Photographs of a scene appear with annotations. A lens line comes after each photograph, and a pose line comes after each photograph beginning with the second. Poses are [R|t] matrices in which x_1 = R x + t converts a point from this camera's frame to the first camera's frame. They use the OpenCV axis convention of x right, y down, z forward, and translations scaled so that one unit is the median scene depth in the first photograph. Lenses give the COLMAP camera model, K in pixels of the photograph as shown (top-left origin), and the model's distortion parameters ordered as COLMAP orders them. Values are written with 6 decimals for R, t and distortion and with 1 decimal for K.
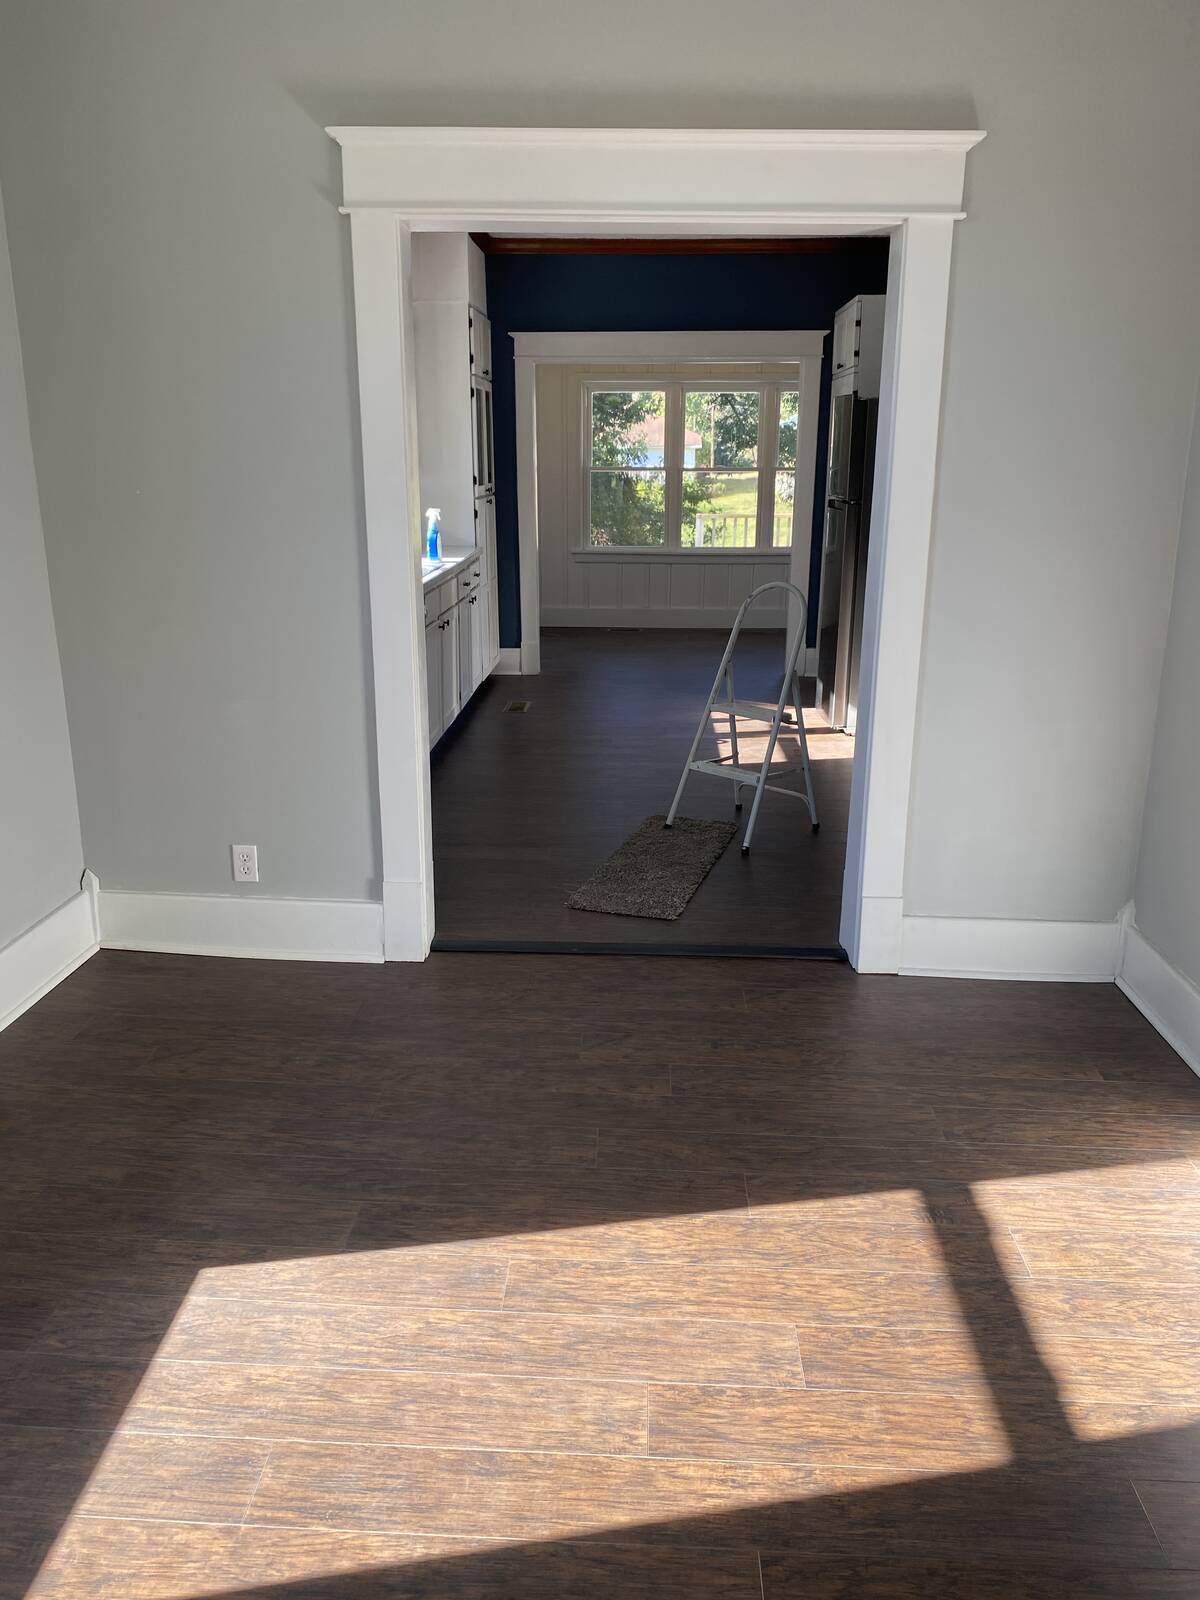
lens RADIAL K [[1208.9, 0, 591.8], [0, 1208.9, 803.4], [0, 0, 1]] dist [0.031423, -0.026283]
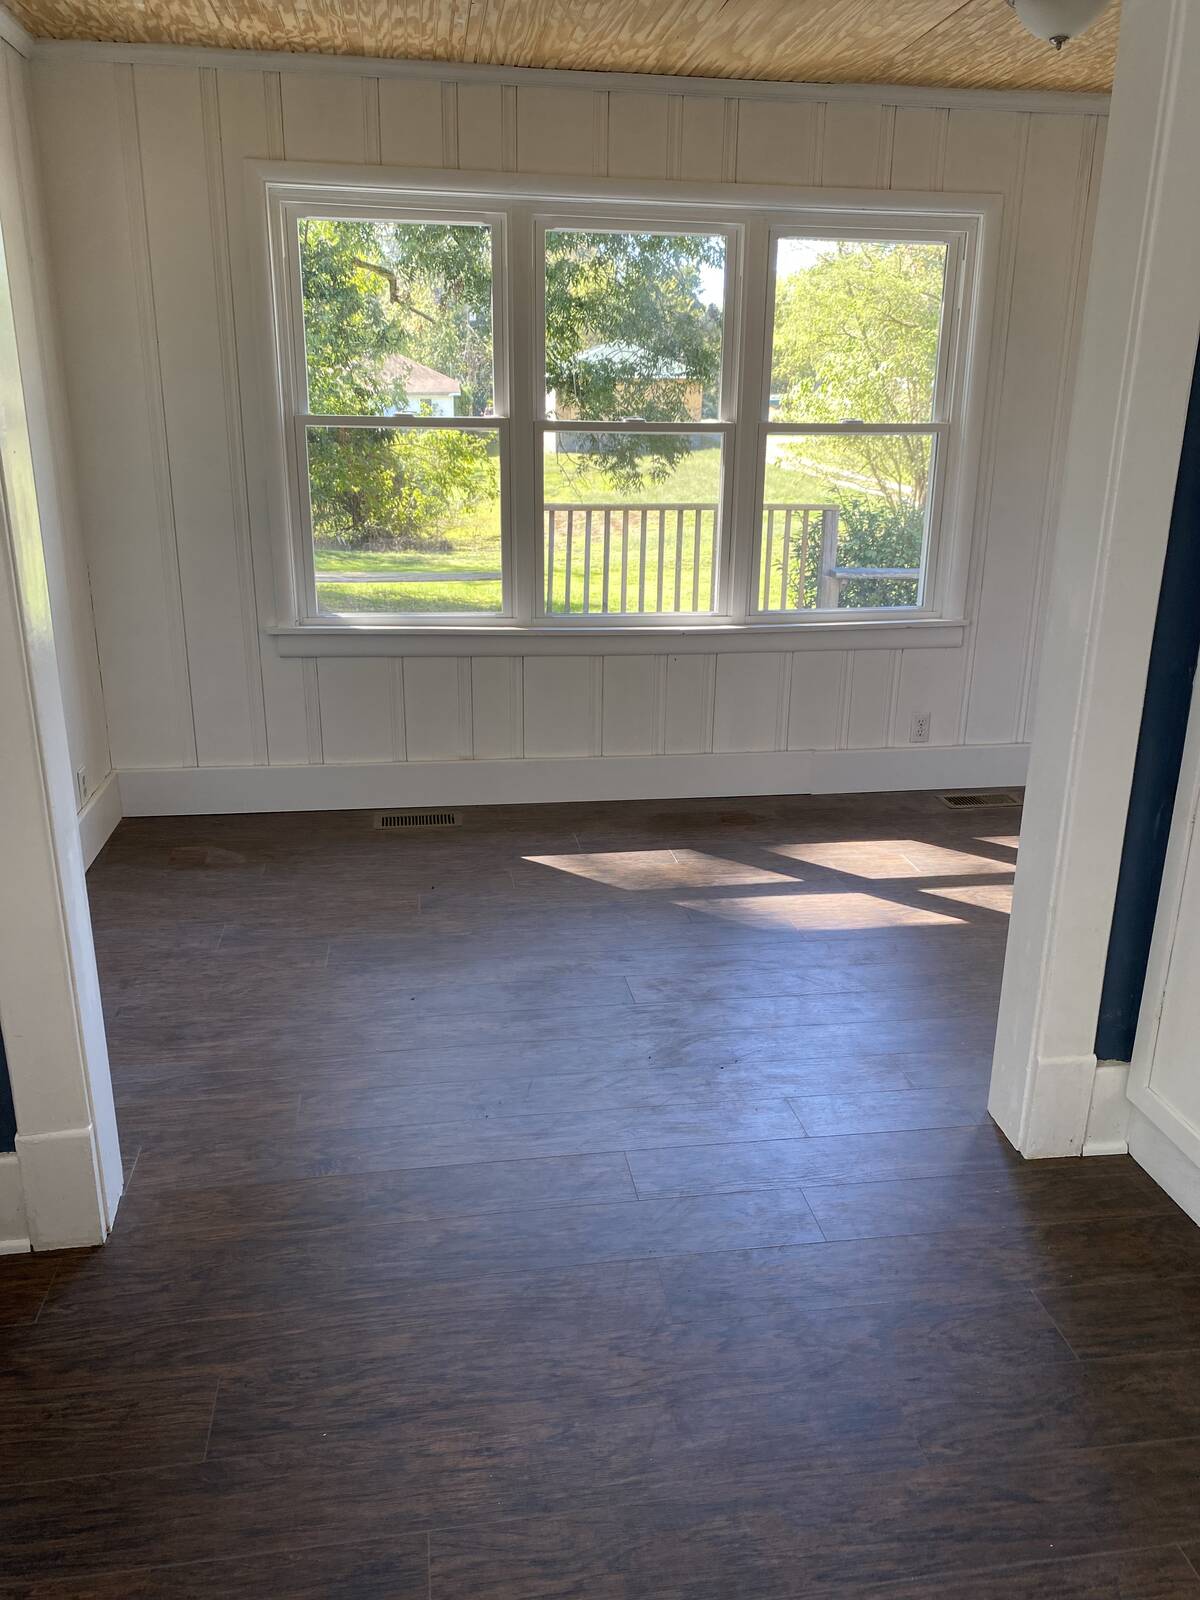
lens RADIAL K [[1208.9, 0, 613.6], [0, 1208.9, 809.2], [0, 0, 1]] dist [0.031423, -0.026283]
pose [[0.977594, -0.055736, 0.202988, 0.012871], [0.047574, 0.997859, 0.044870, -0.219436], [-0.205054, -0.034208, 0.978153, 0.788498]]
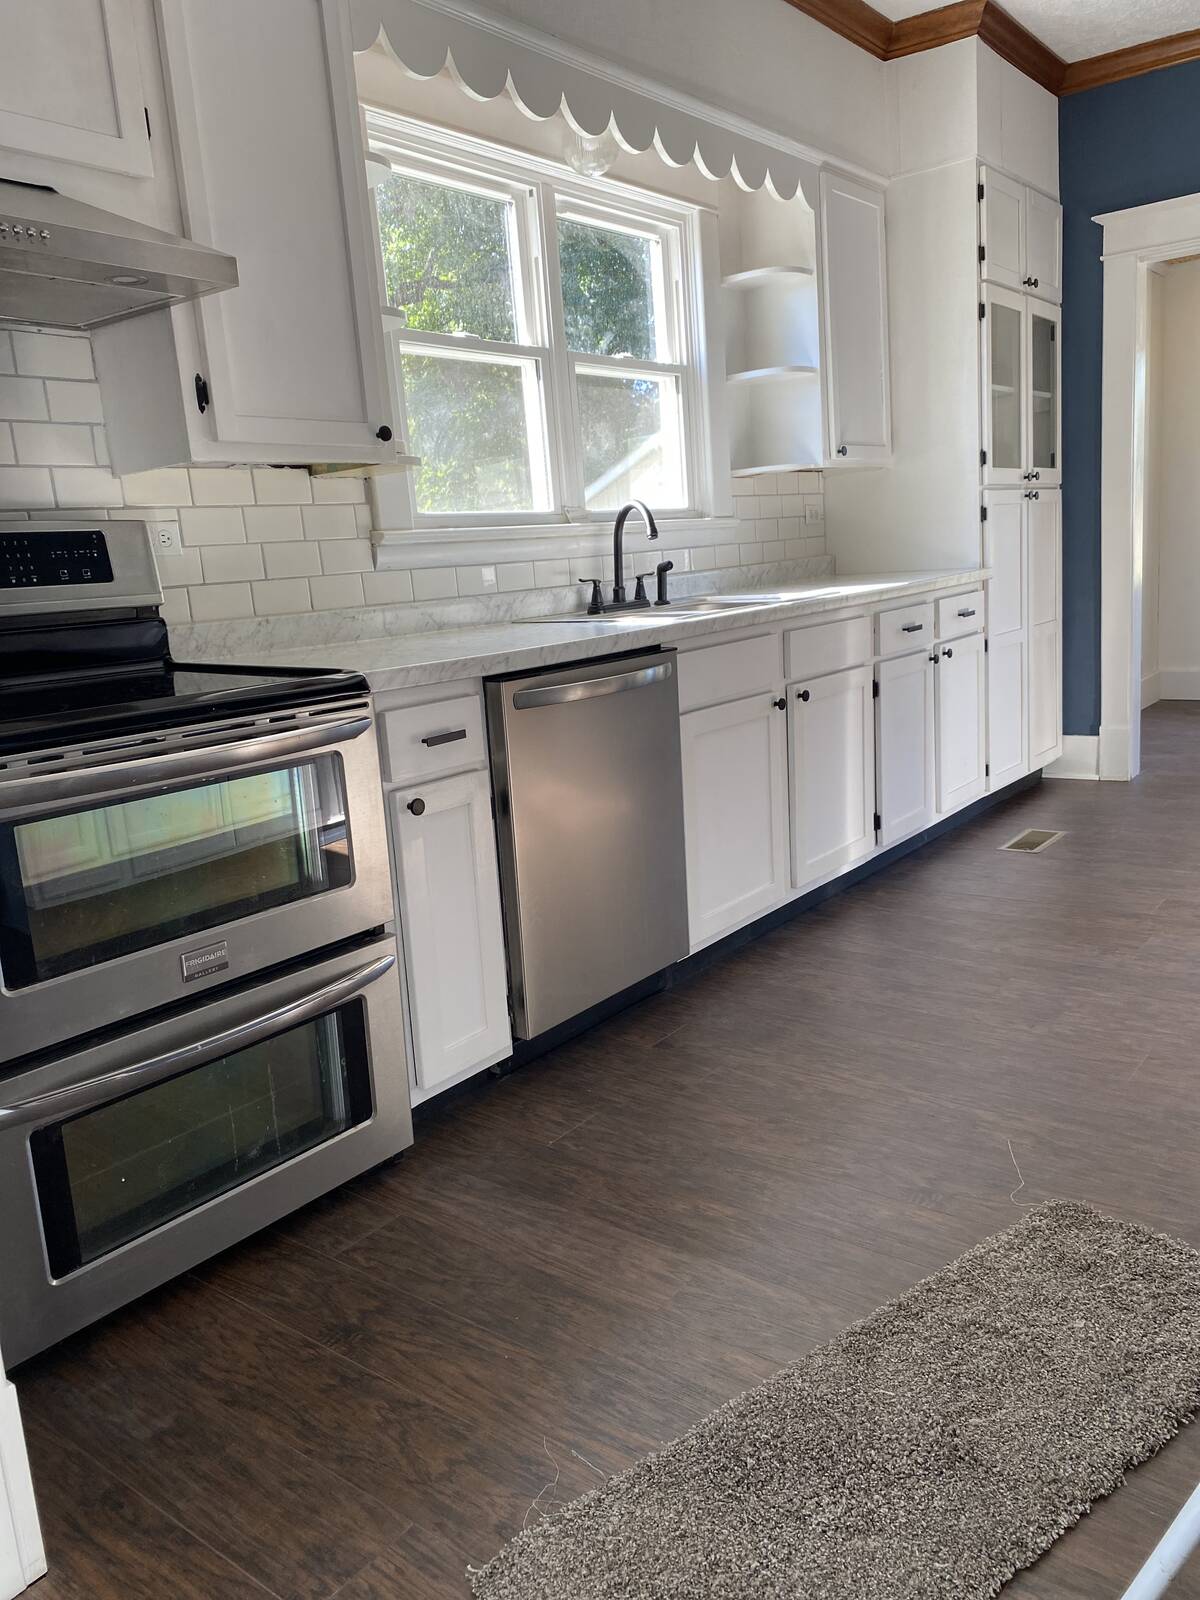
lens RADIAL K [[1208.9, 0, 613.4], [0, 1208.9, 797.2], [0, 0, 1]] dist [0.031423, -0.026283]
pose [[0.820059, 0.055521, -0.569579, 0.096900], [-0.089349, 0.995499, -0.031602, -0.061236], [0.565261, 0.076807, 0.821329, 0.391895]]
